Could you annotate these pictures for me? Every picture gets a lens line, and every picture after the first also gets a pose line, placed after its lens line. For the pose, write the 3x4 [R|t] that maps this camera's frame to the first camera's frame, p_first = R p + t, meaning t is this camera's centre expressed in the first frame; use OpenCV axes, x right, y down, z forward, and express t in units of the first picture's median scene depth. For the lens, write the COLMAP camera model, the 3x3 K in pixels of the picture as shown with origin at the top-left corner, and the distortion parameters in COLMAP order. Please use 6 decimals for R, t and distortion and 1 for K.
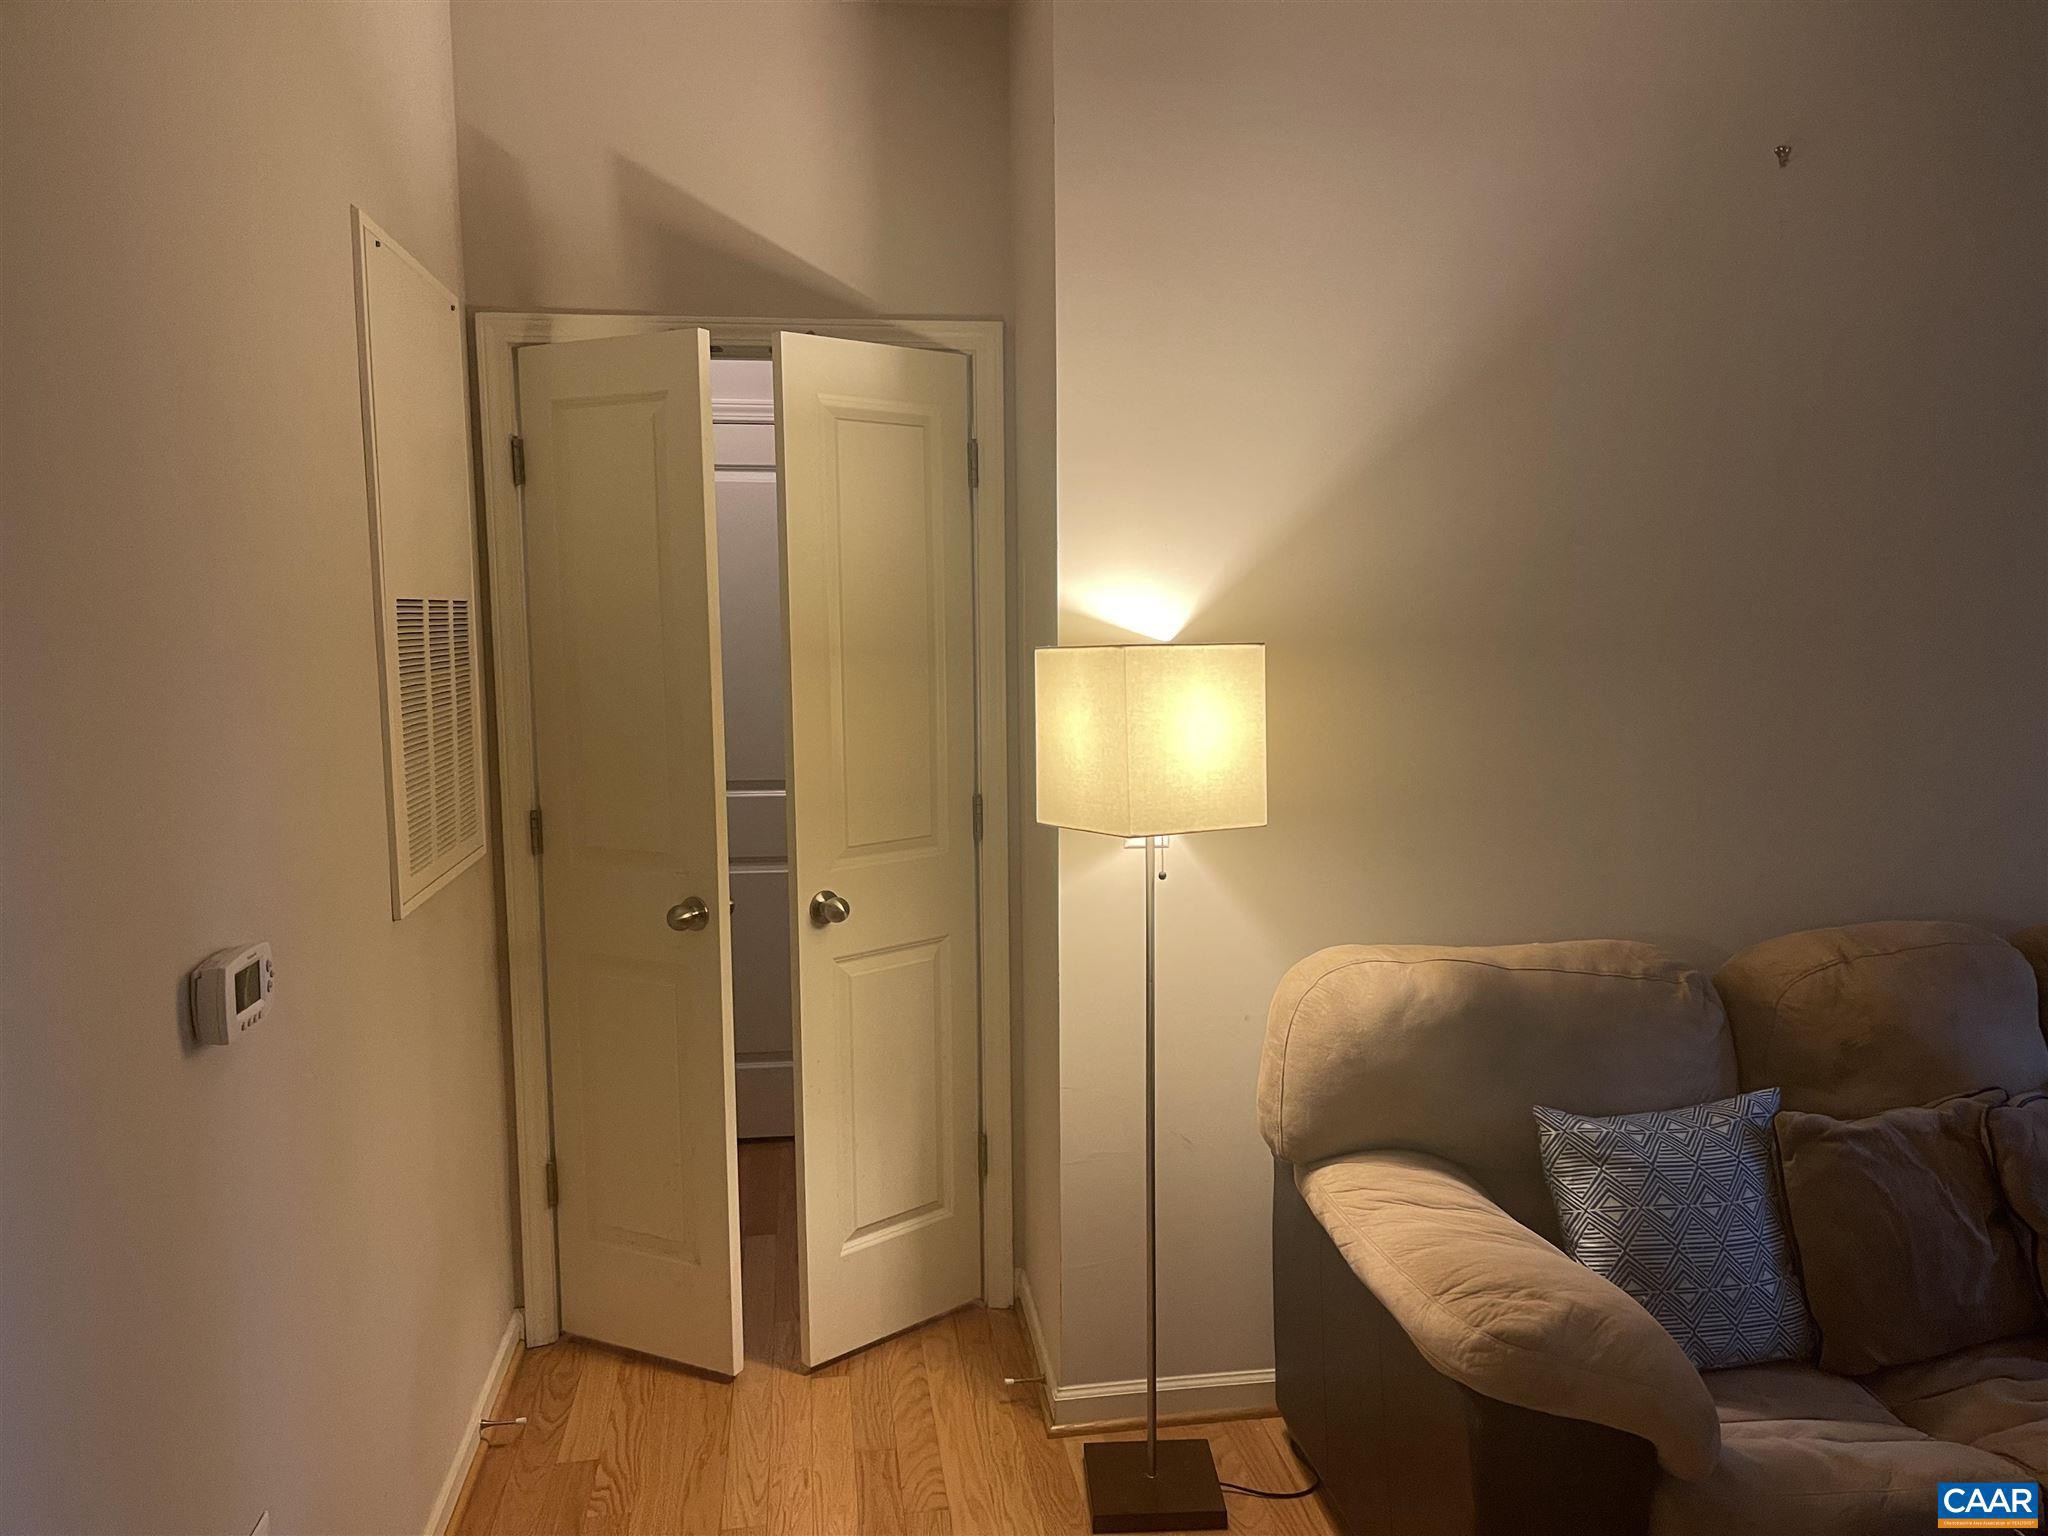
lens RADIAL K [[1540.5, 0, 1034.5], [0, 1540.5, 783.0], [0, 0, 1]] dist [0.062932, -0.082225]
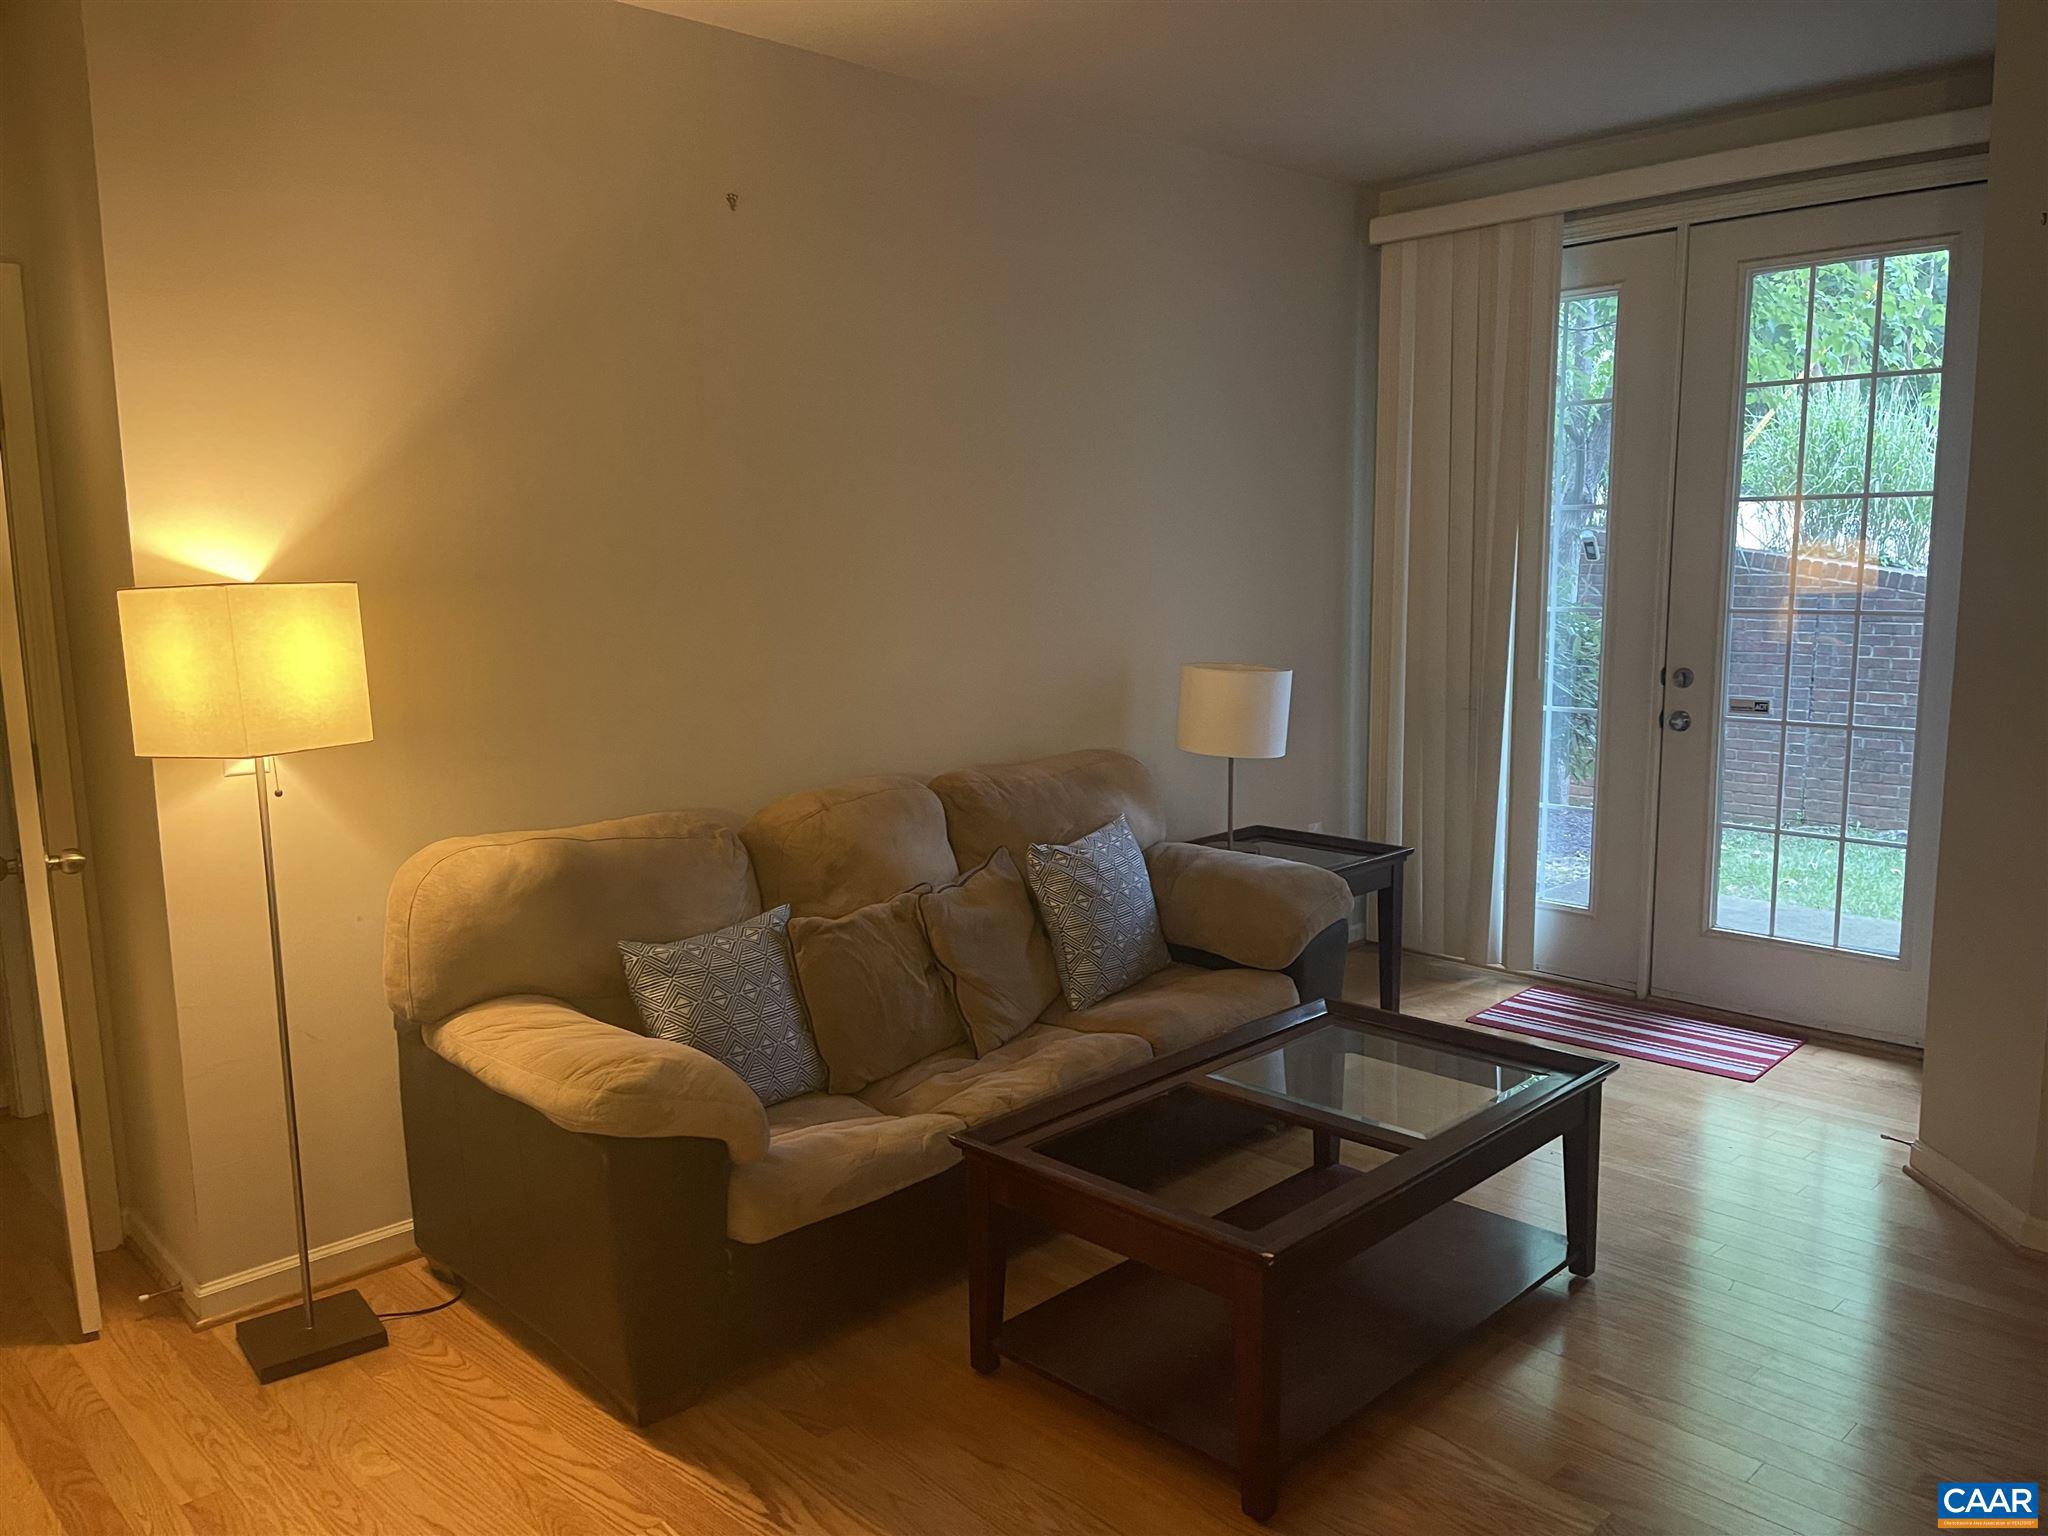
lens RADIAL K [[1540.5, 0, 1010.8], [0, 1540.5, 772.3], [0, 0, 1]] dist [0.062932, -0.082225]
pose [[0.821713, -0.086439, 0.563308, -0.115338], [0.072271, 0.996256, 0.047450, 0.031490], [-0.565300, 0.001721, 0.824884, -0.228568]]
